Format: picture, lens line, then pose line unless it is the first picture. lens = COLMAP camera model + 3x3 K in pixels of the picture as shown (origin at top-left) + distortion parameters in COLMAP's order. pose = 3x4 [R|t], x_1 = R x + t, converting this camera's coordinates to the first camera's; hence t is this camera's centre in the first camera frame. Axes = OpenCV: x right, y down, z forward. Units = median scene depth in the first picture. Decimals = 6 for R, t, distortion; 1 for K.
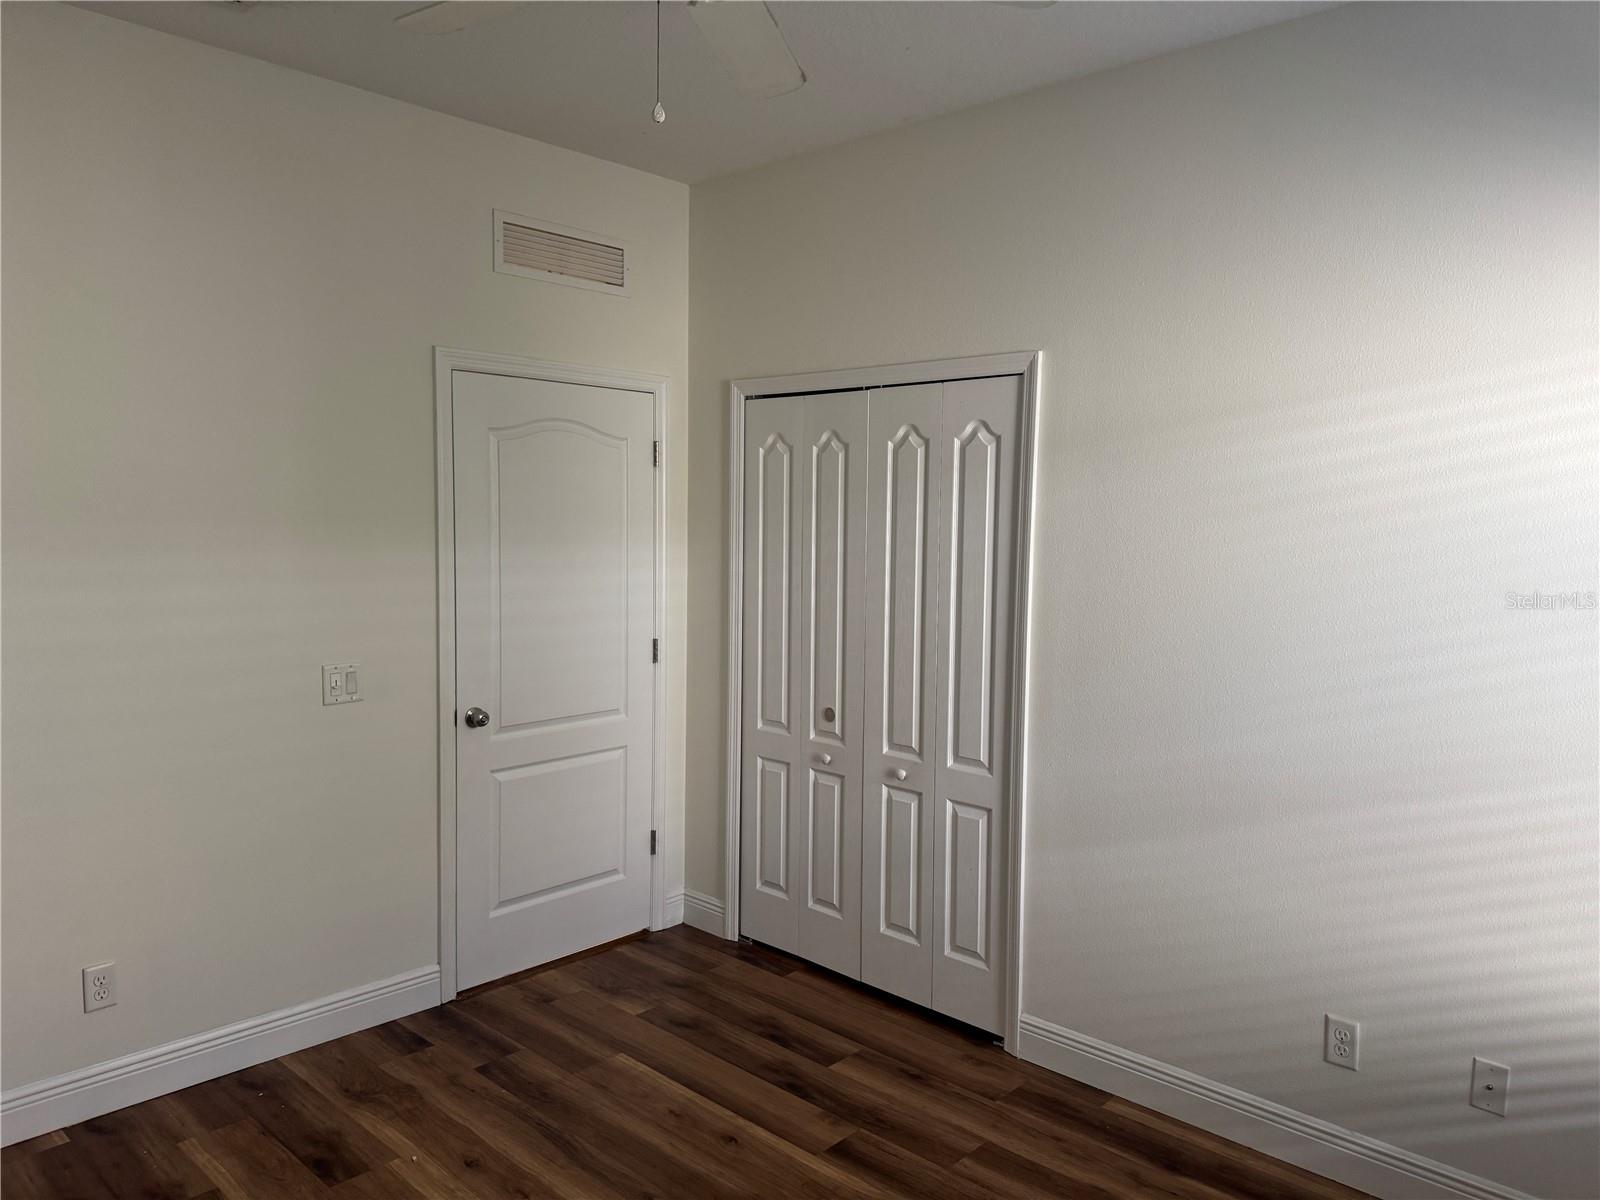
lens RADIAL K [[1137.5, 0, 801.3], [0, 1137.5, 588.7], [0, 0, 1]] dist [0.062891, -0.057604]
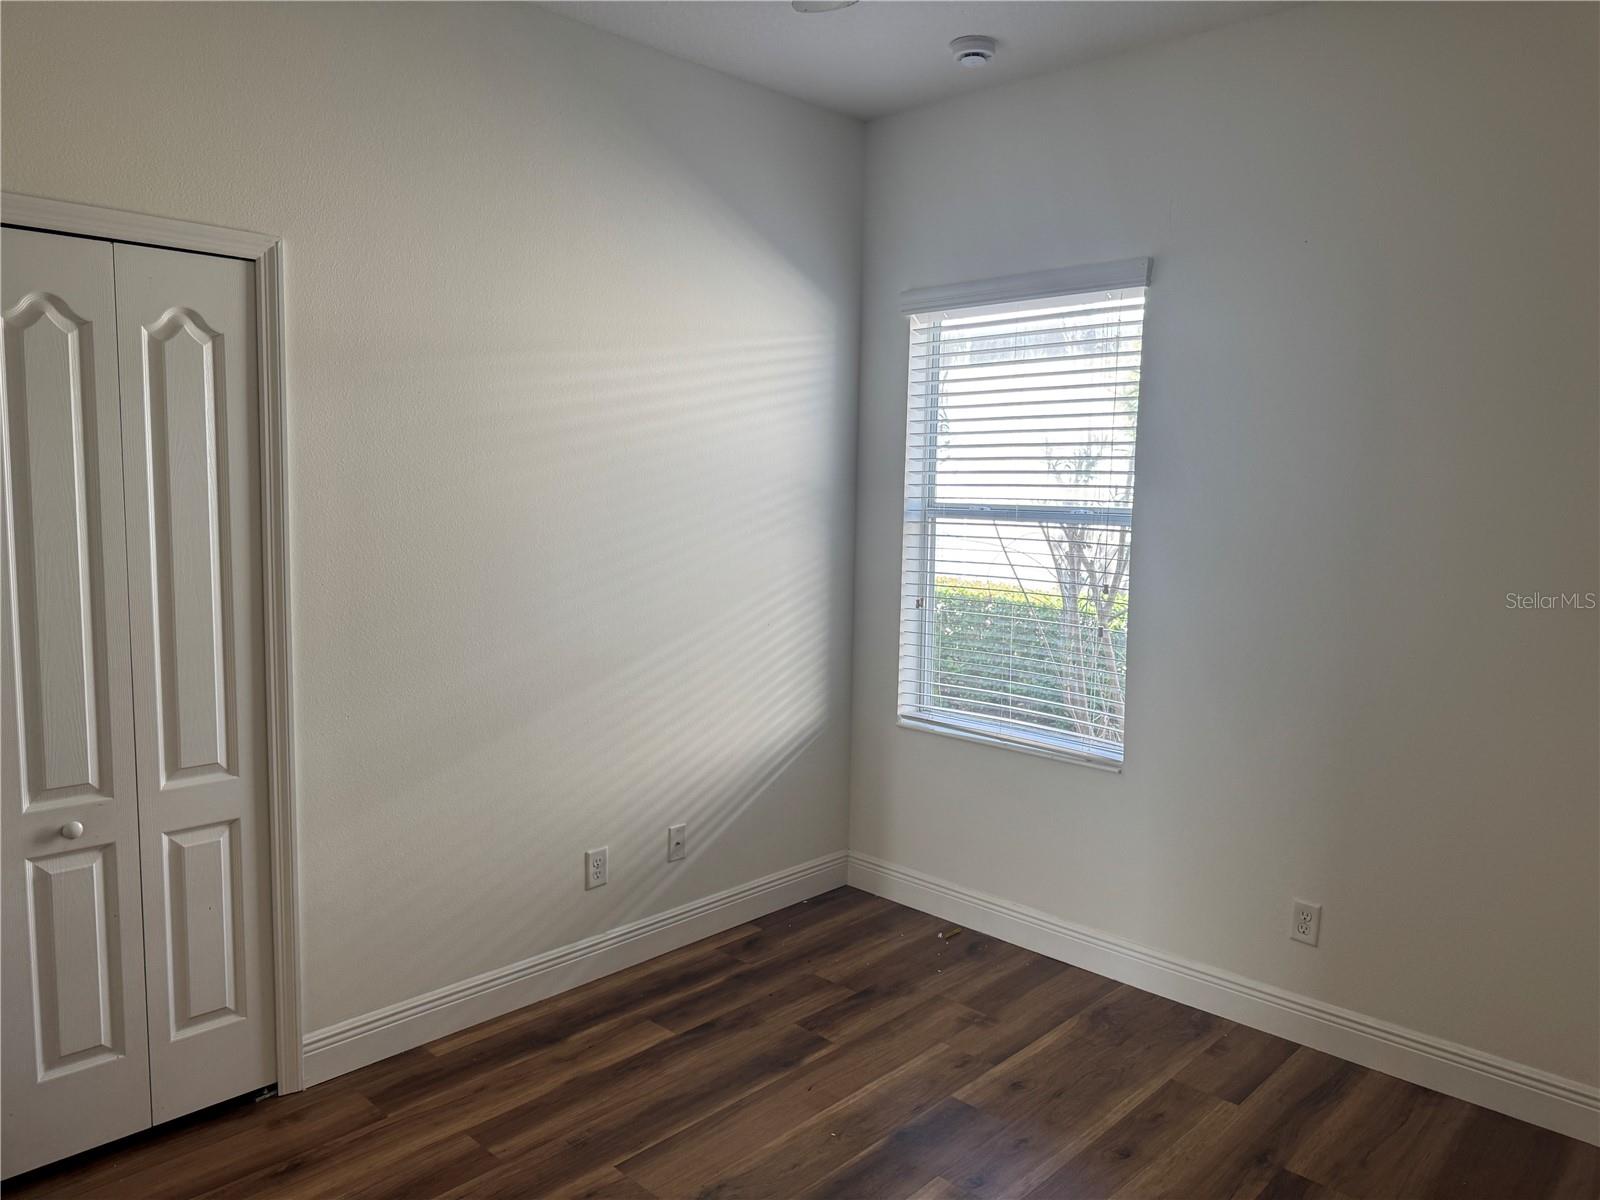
lens RADIAL K [[1137.5, 0, 799.7], [0, 1137.5, 596.6], [0, 0, 1]] dist [0.062891, -0.057604]
pose [[0.042687, -0.126999, 0.990984, -0.603350], [0.060897, 0.990374, 0.124298, -0.033443], [-0.997231, 0.055042, 0.050010, 0.591189]]
